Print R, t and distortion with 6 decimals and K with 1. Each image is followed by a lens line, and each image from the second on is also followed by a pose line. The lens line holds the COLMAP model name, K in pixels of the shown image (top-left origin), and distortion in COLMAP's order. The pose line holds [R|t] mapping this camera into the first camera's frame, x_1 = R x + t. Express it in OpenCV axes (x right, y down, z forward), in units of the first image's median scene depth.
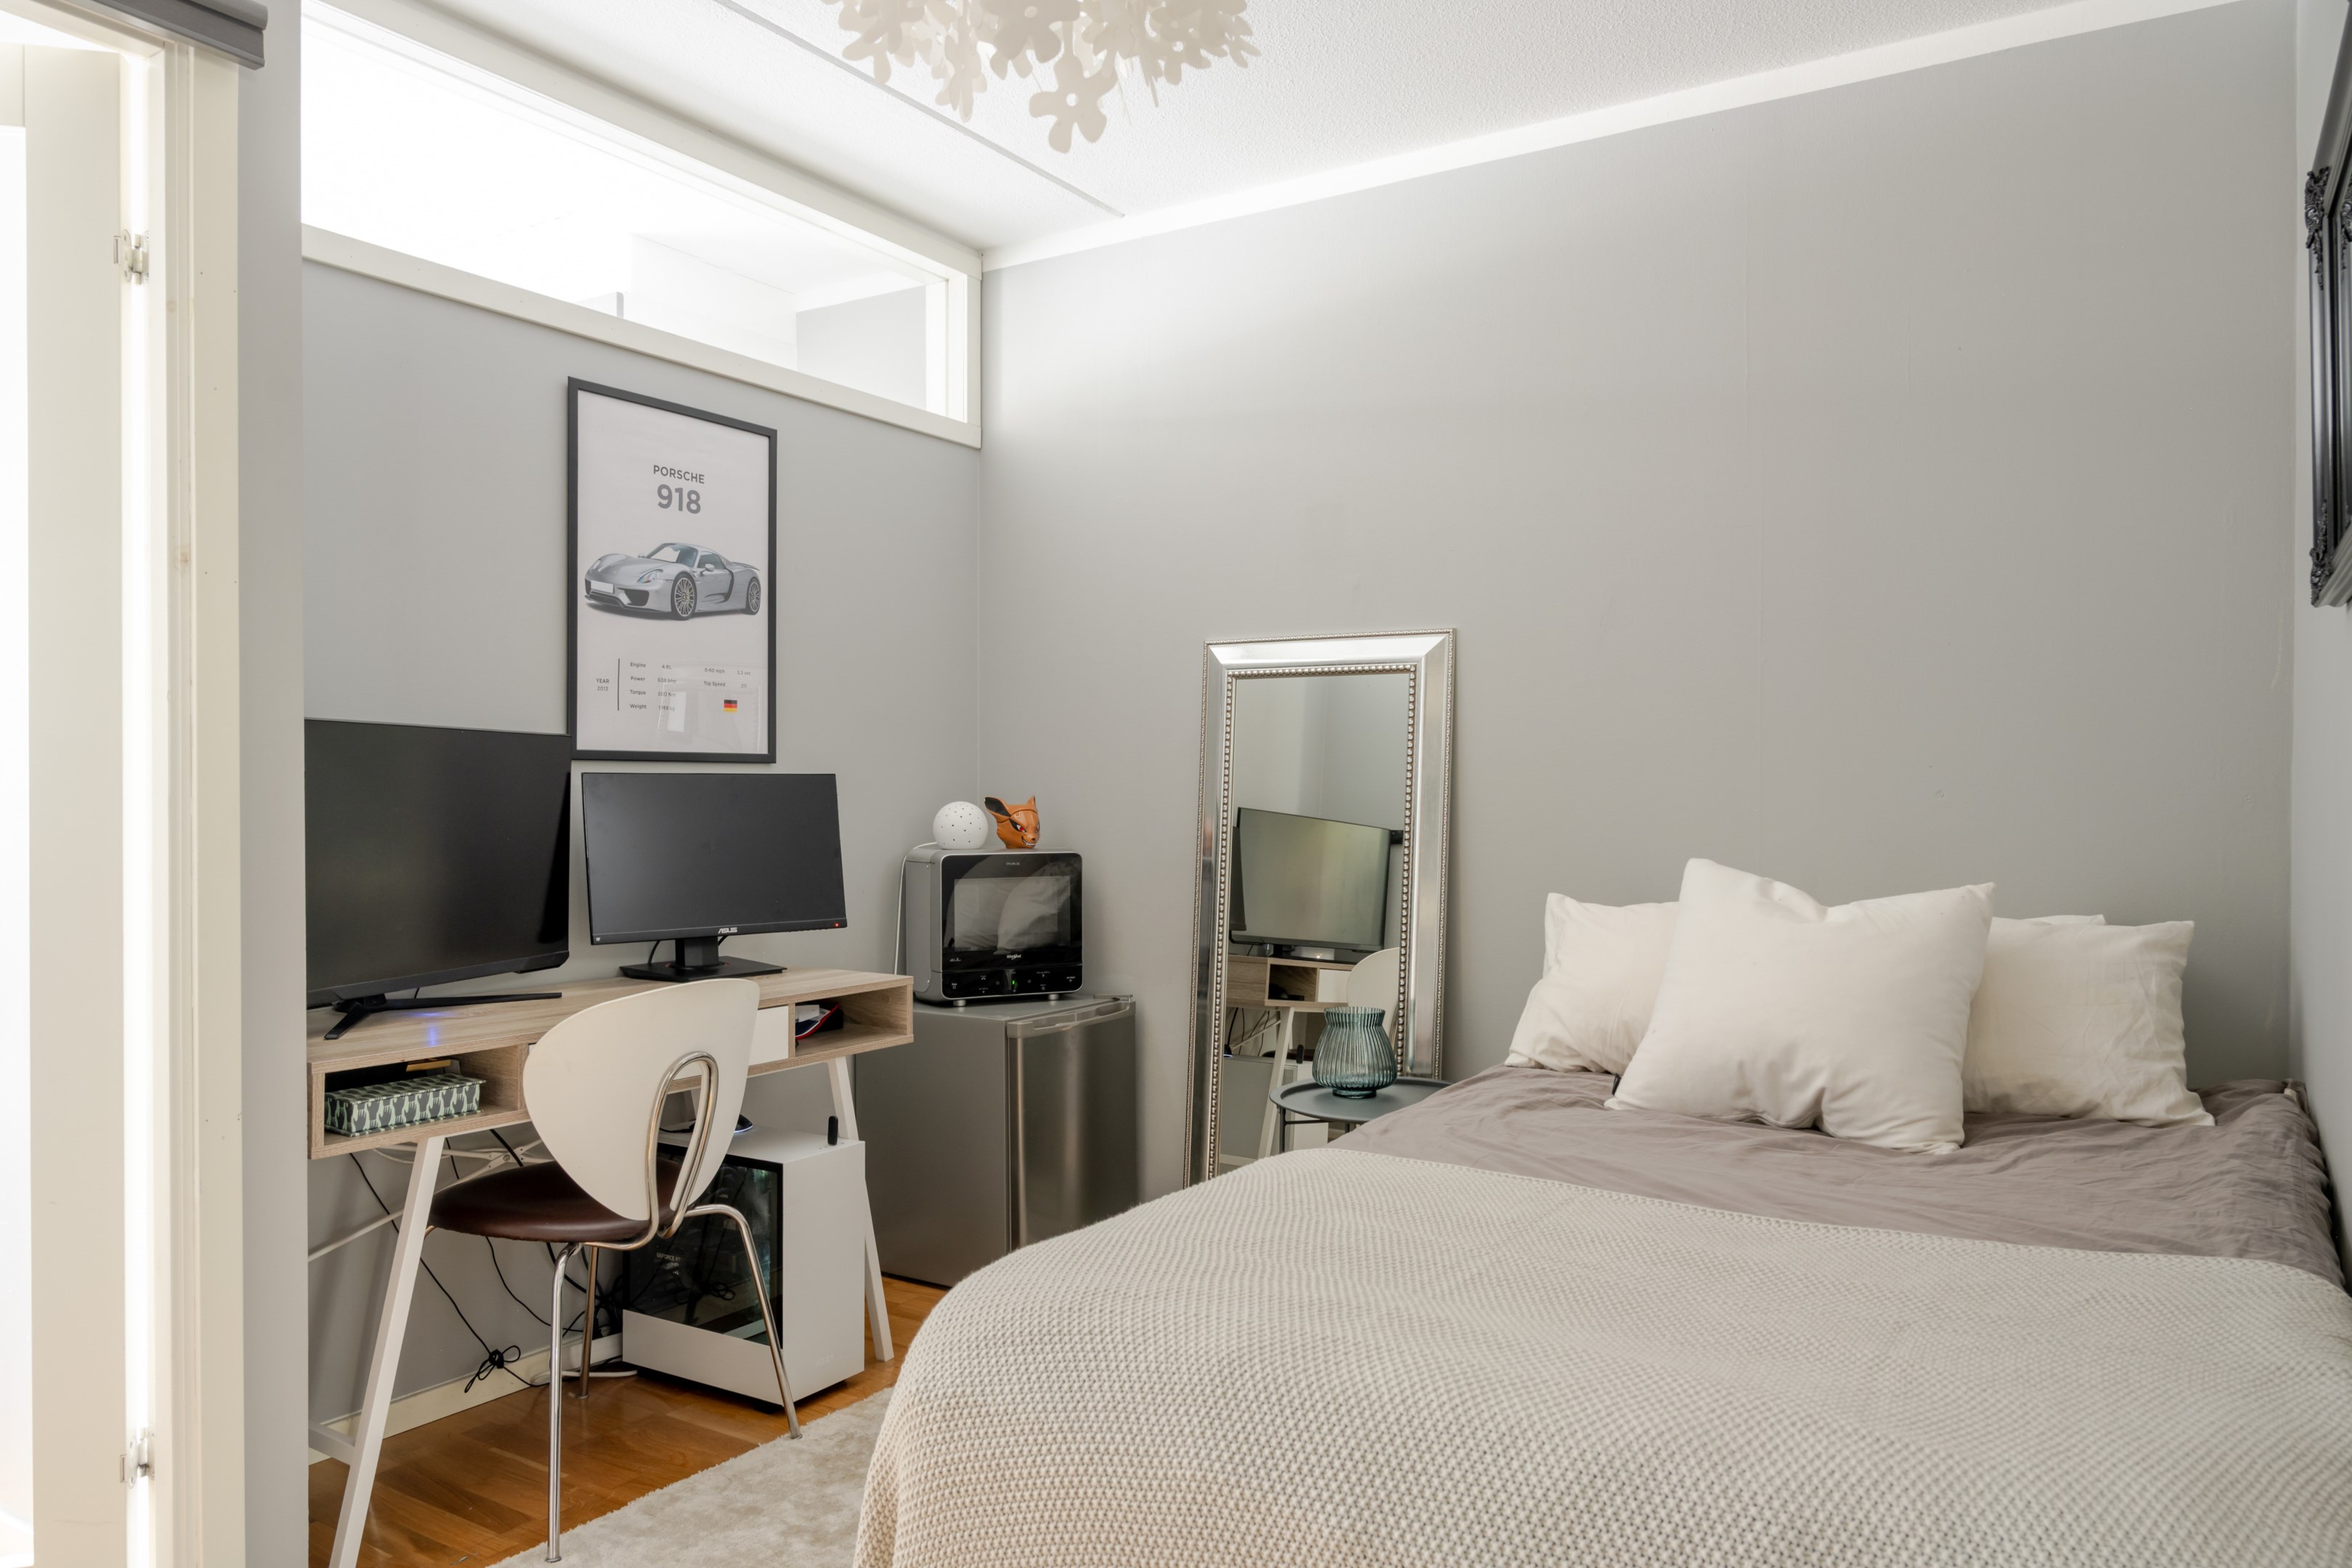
lens RADIAL K [[1583.2, 0, 1181.8], [0, 1583.2, 796.9], [0, 0, 1]] dist [-0.000004, -0.003854]
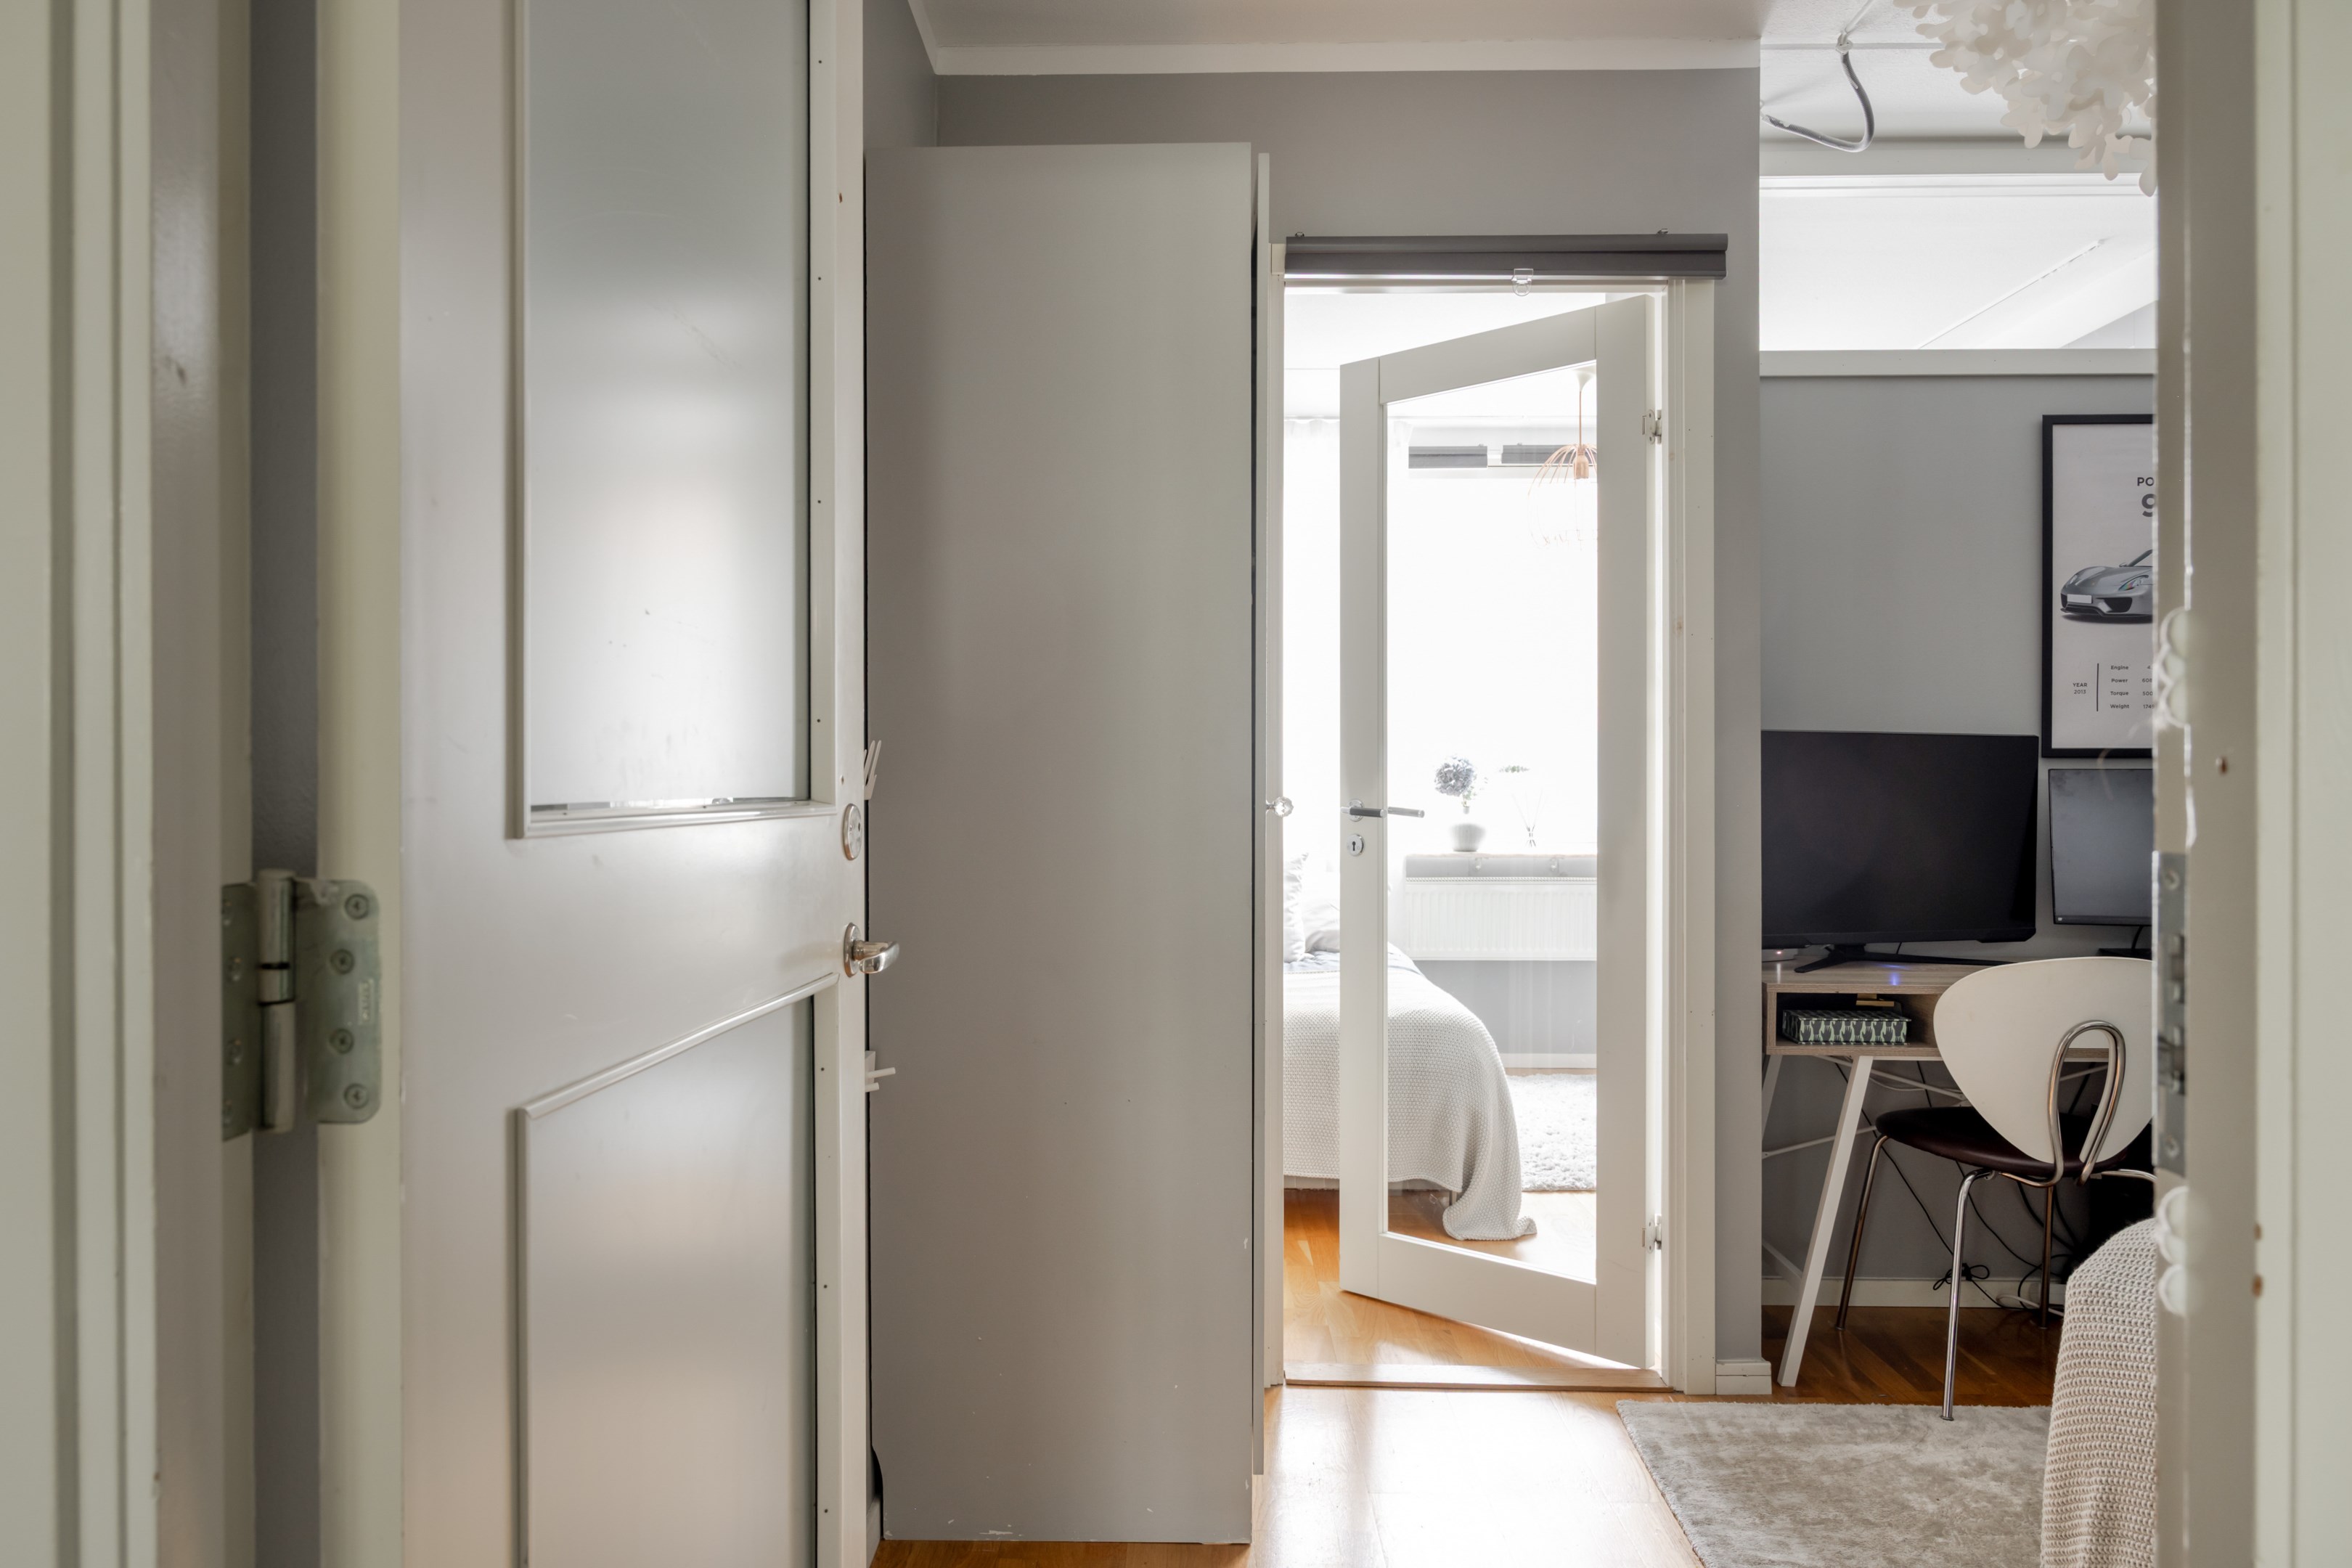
lens RADIAL K [[1583.2, 0, 1174.8], [0, 1583.2, 778.1], [0, 0, 1]] dist [-0.000004, -0.003854]
pose [[0.535670, 0.004608, -0.844415, 0.295819], [-0.008730, 0.999962, -0.000081, -0.004311], [0.844382, 0.007416, 0.535690, -0.148806]]
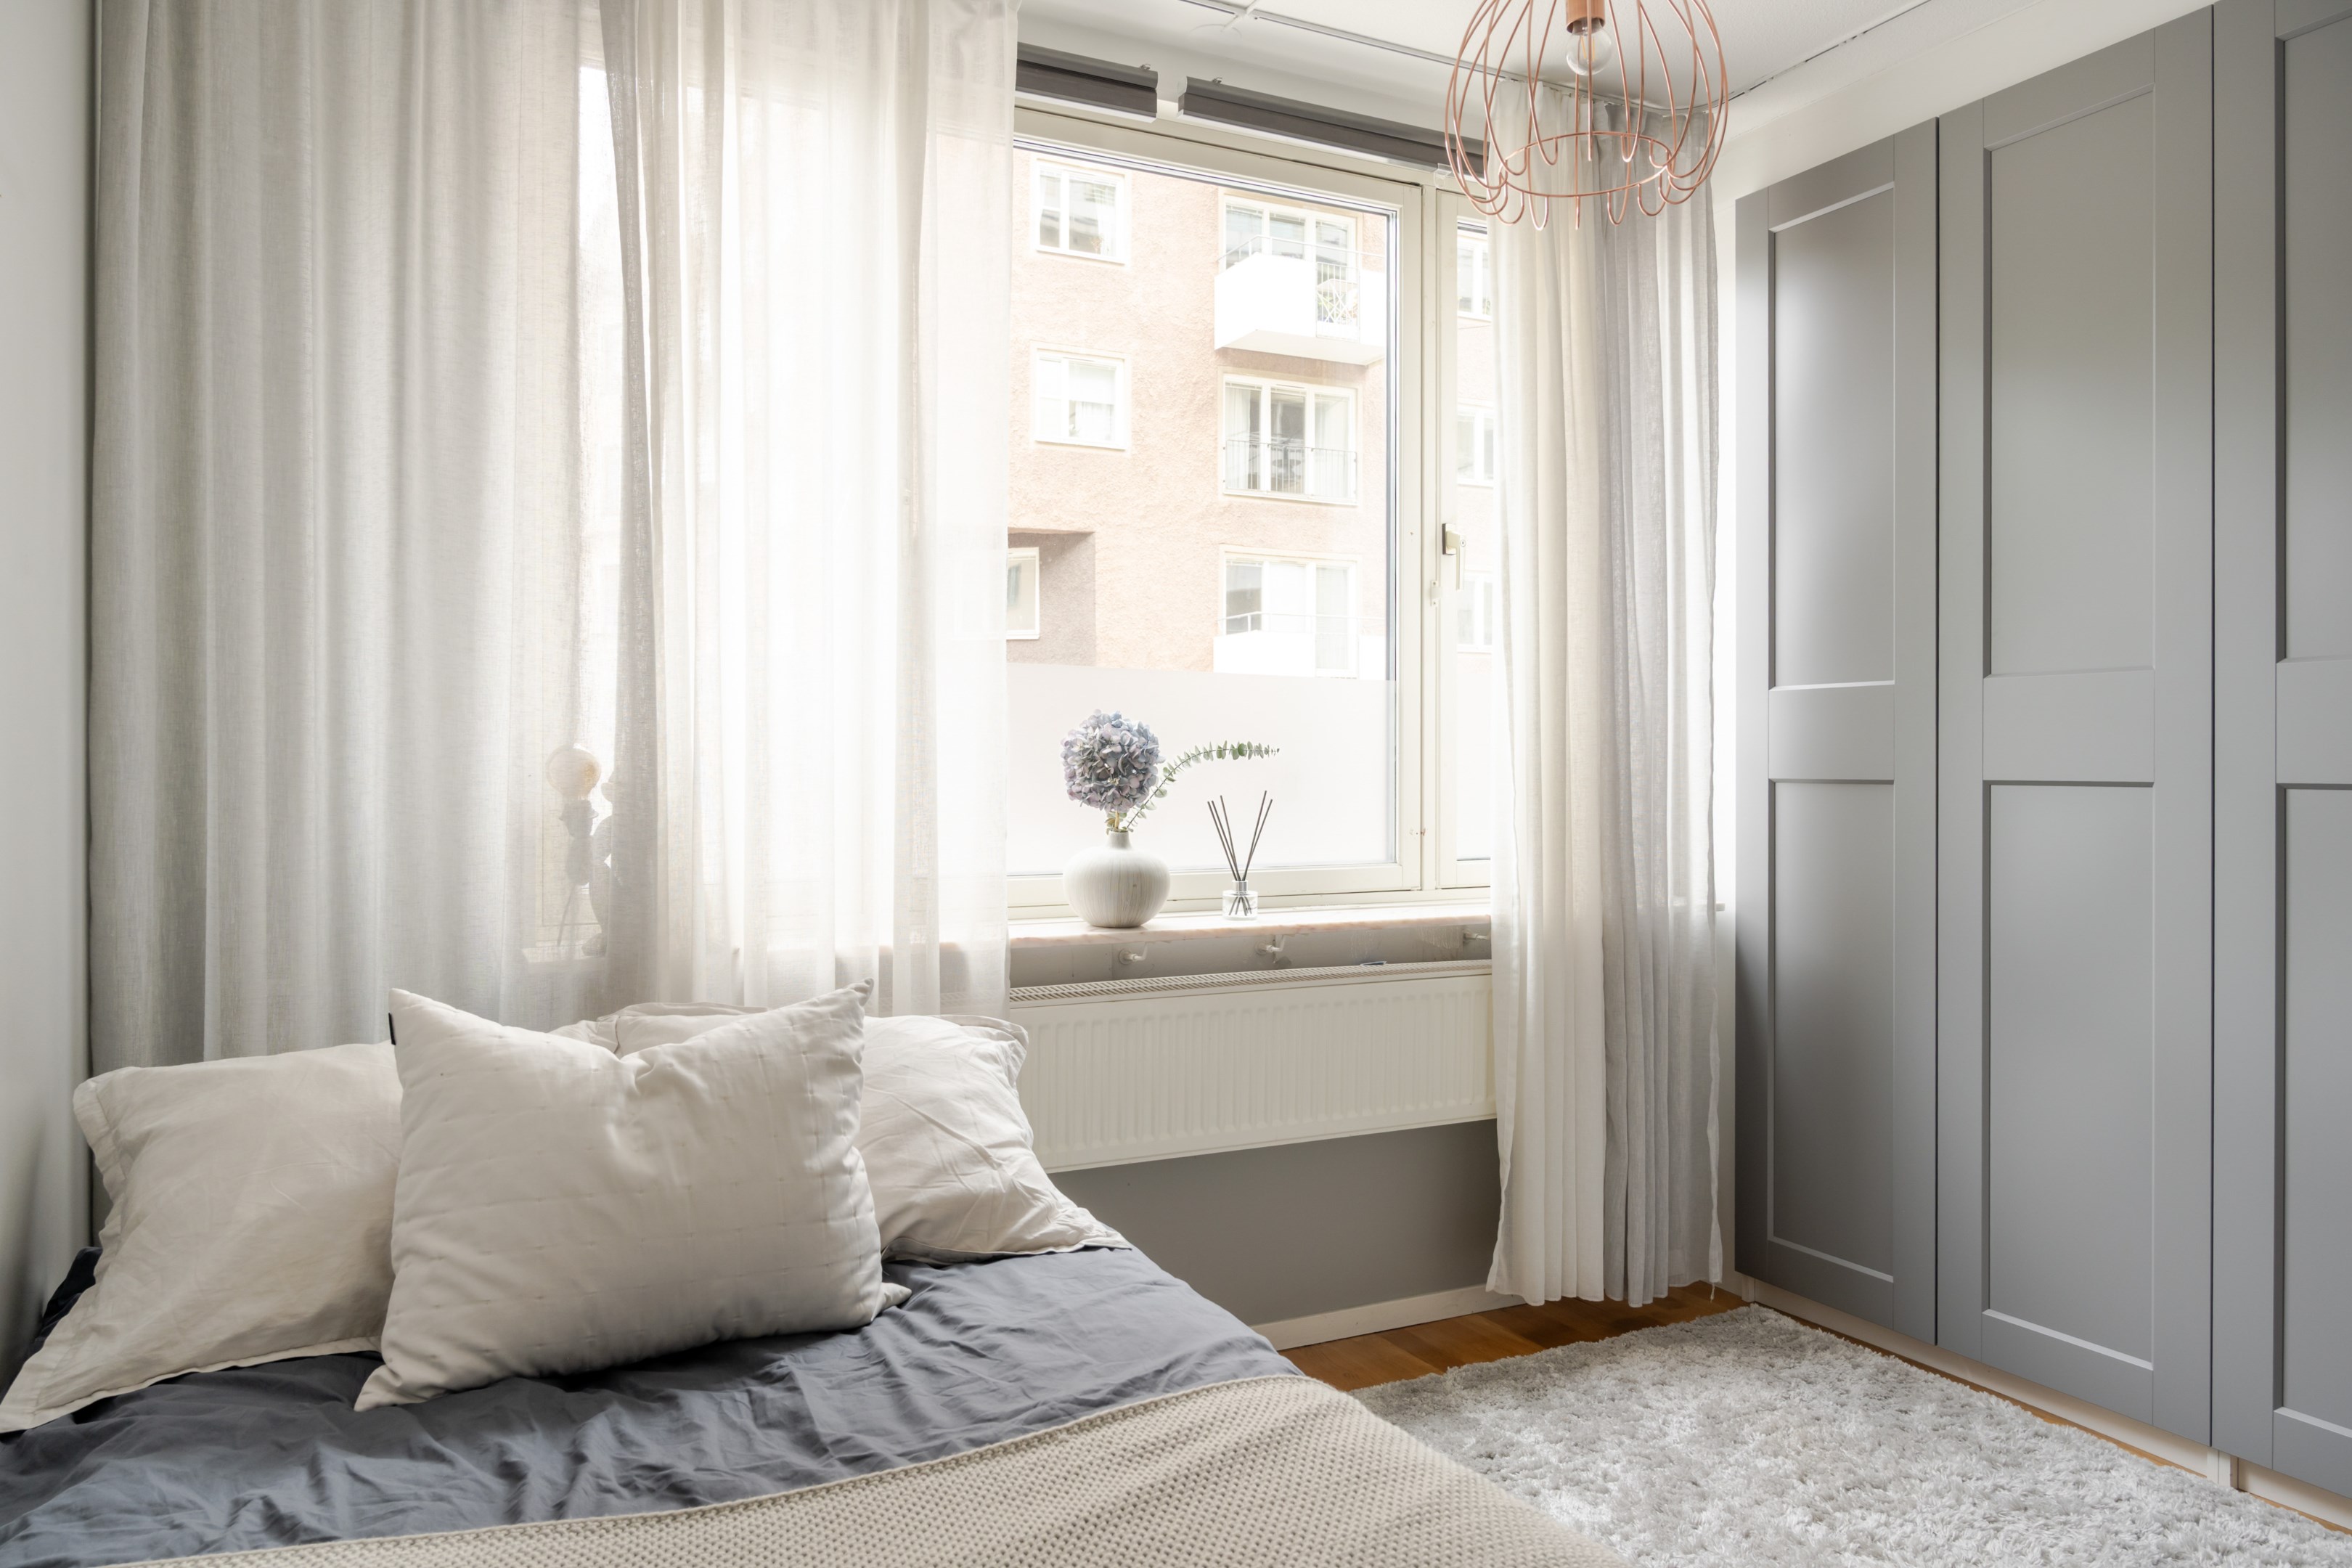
lens RADIAL K [[1583.2, 0, 1157.5], [0, 1583.2, 762.8], [0, 0, 1]] dist [-0.000004, -0.003854]
pose [[0.856169, 0.000222, -0.516696, -0.311695], [-0.007060, 0.999912, -0.011268, -0.002574], [0.516648, 0.013295, 0.856095, 0.215877]]
